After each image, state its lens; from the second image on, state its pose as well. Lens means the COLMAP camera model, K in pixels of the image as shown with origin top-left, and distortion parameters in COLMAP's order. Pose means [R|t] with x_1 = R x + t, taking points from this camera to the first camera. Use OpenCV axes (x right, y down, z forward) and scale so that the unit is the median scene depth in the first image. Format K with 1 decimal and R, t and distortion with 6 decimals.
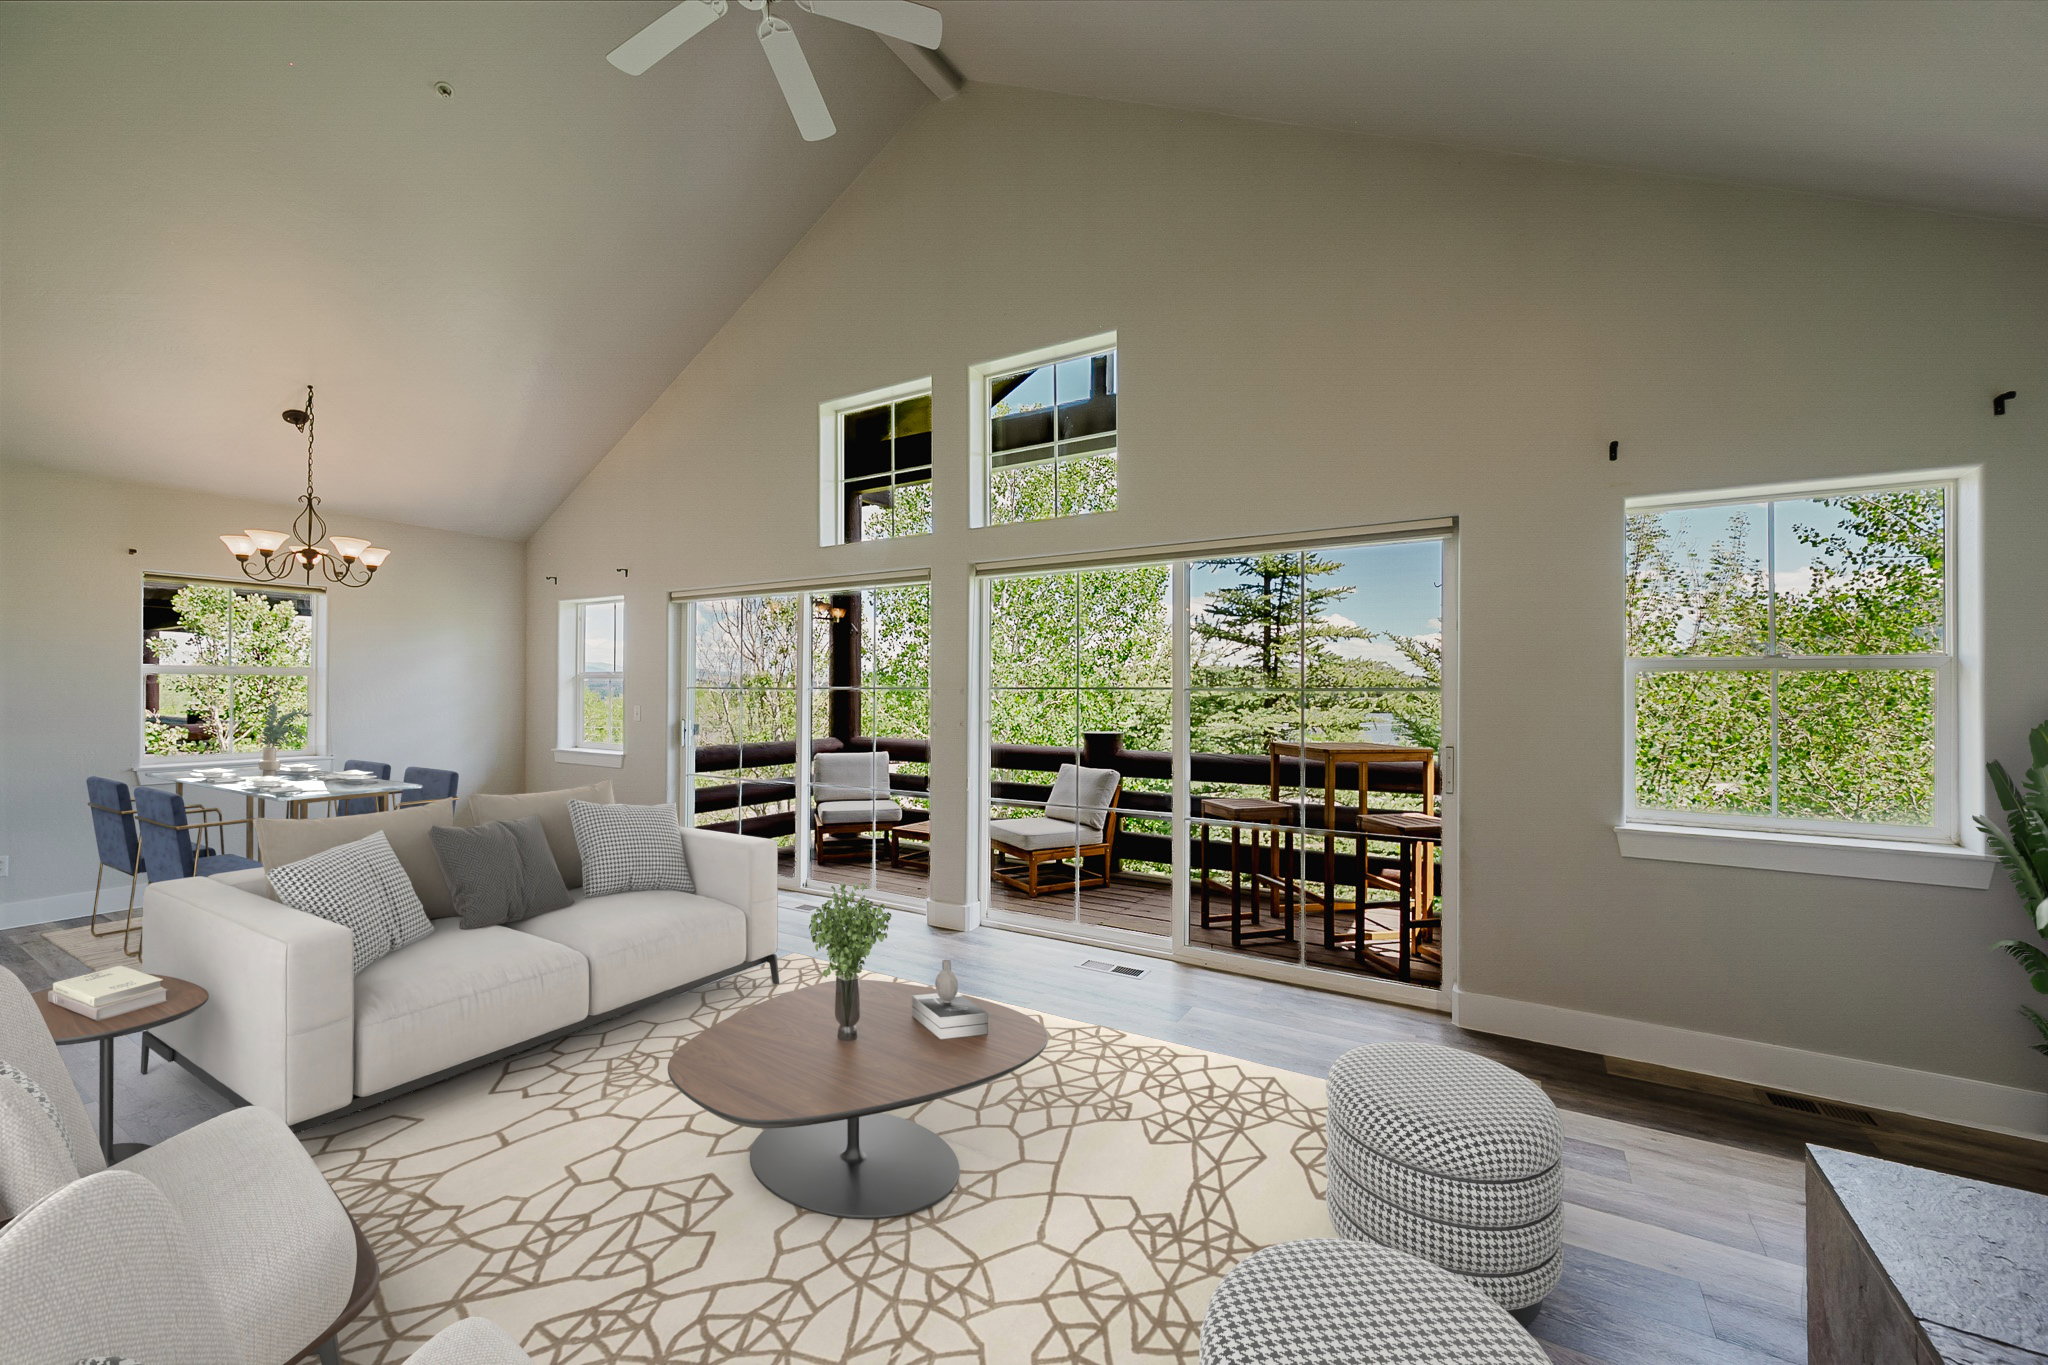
lens RADIAL K [[776.1, 0, 1024.0], [0, 776.1, 682.5], [0, 0, 1]] dist [-0.002391, -0.000350]
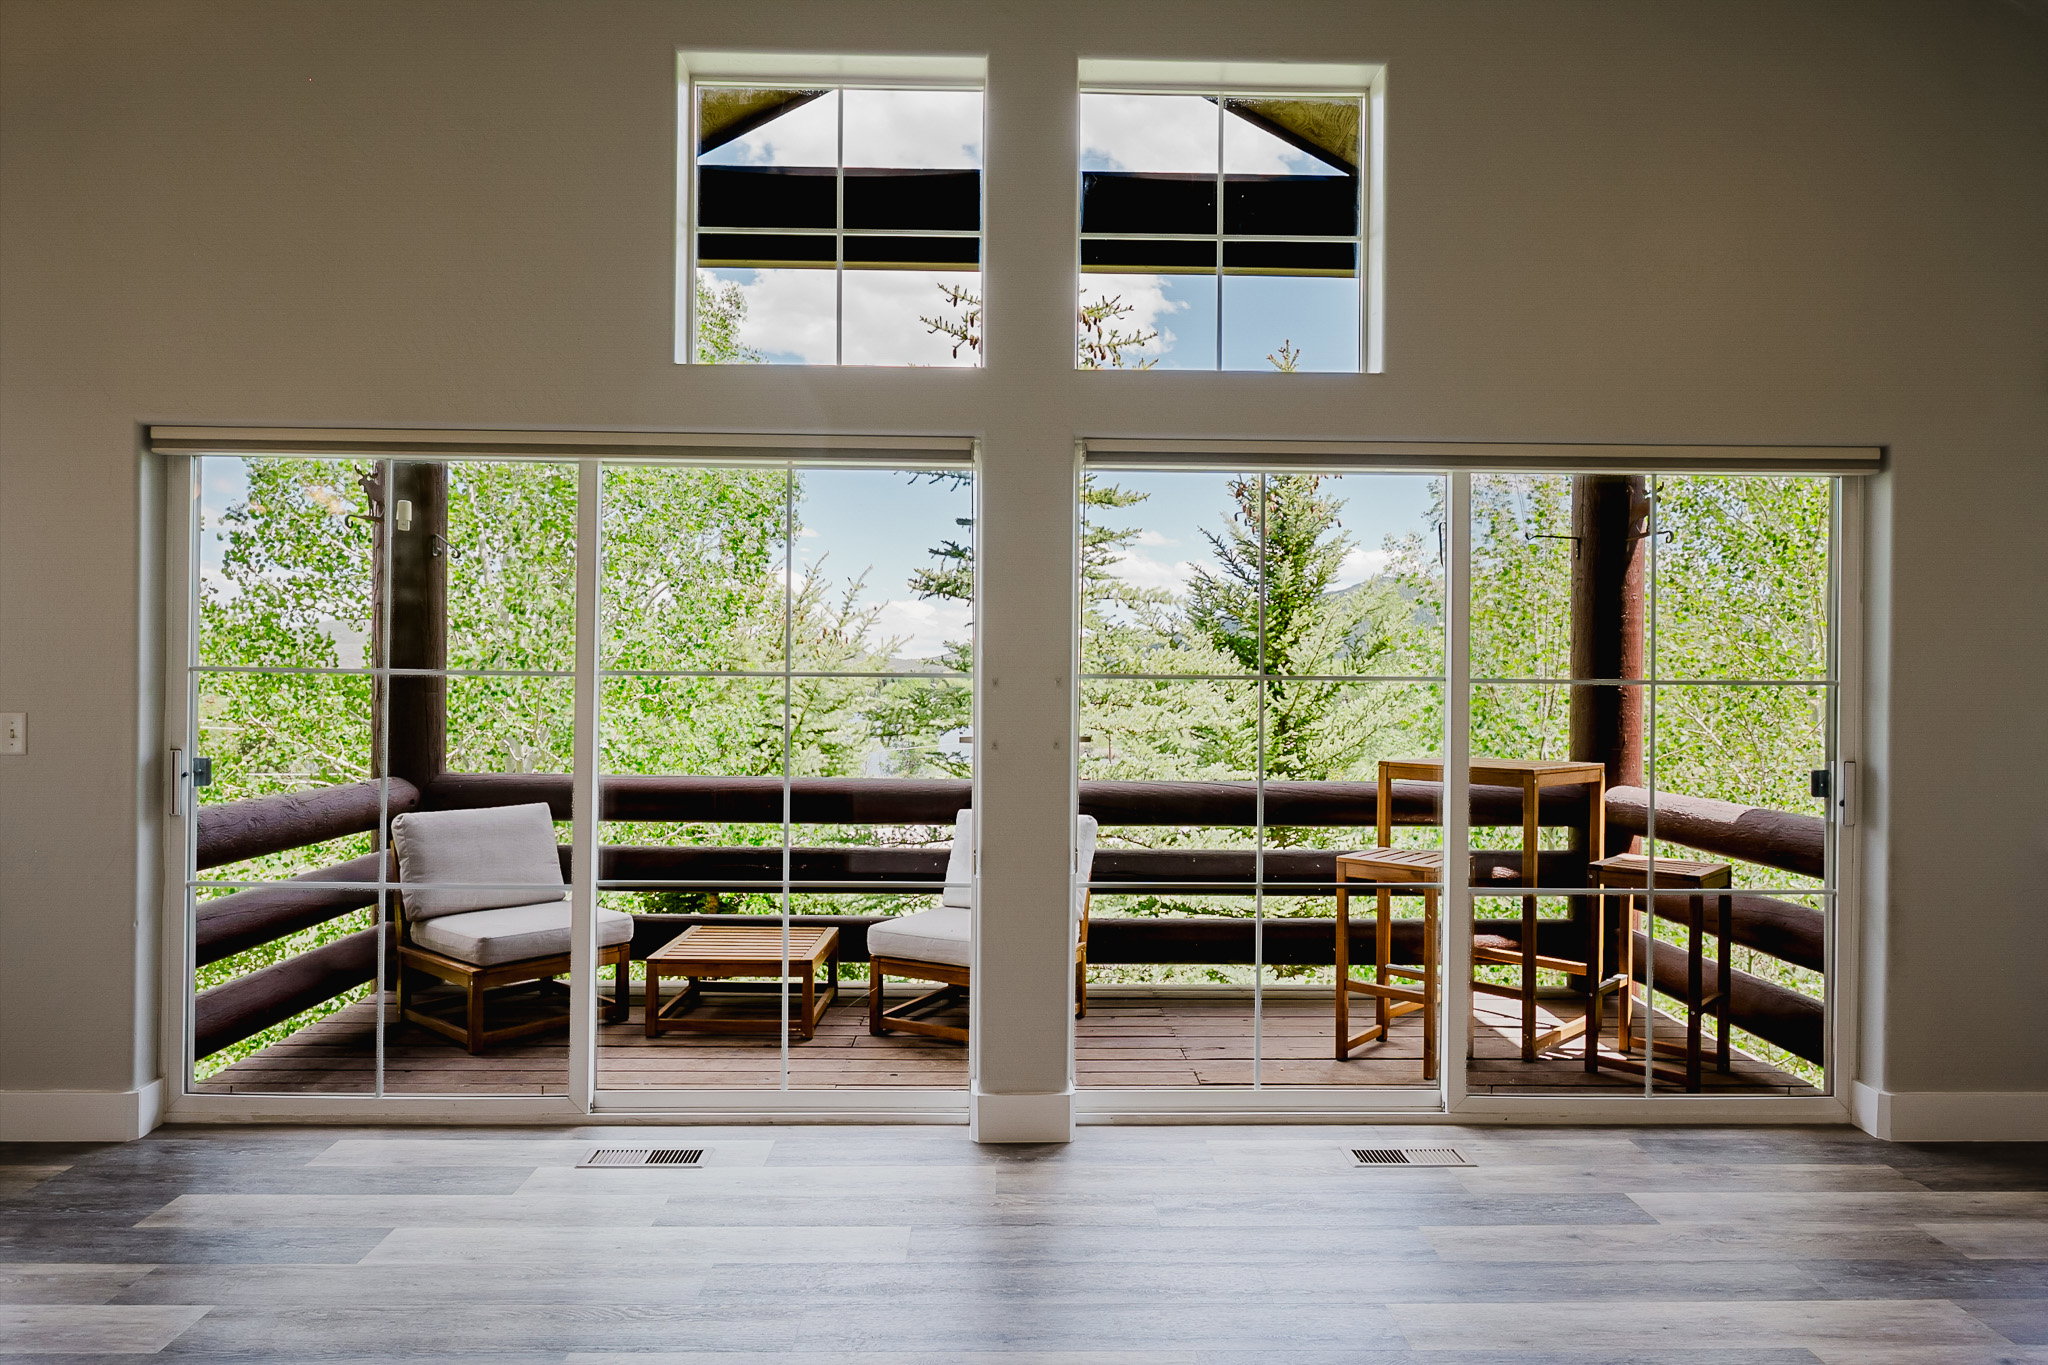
lens RADIAL K [[1230.3, 0, 1027.2], [0, 1230.3, 675.4], [0, 0, 1]] dist [-0.004527, -0.002157]
pose [[0.851225, 0.005477, 0.524772, -0.402189], [-0.010175, 0.999930, 0.006069, 0.002000], [-0.524702, -0.010505, 0.851221, 0.234843]]
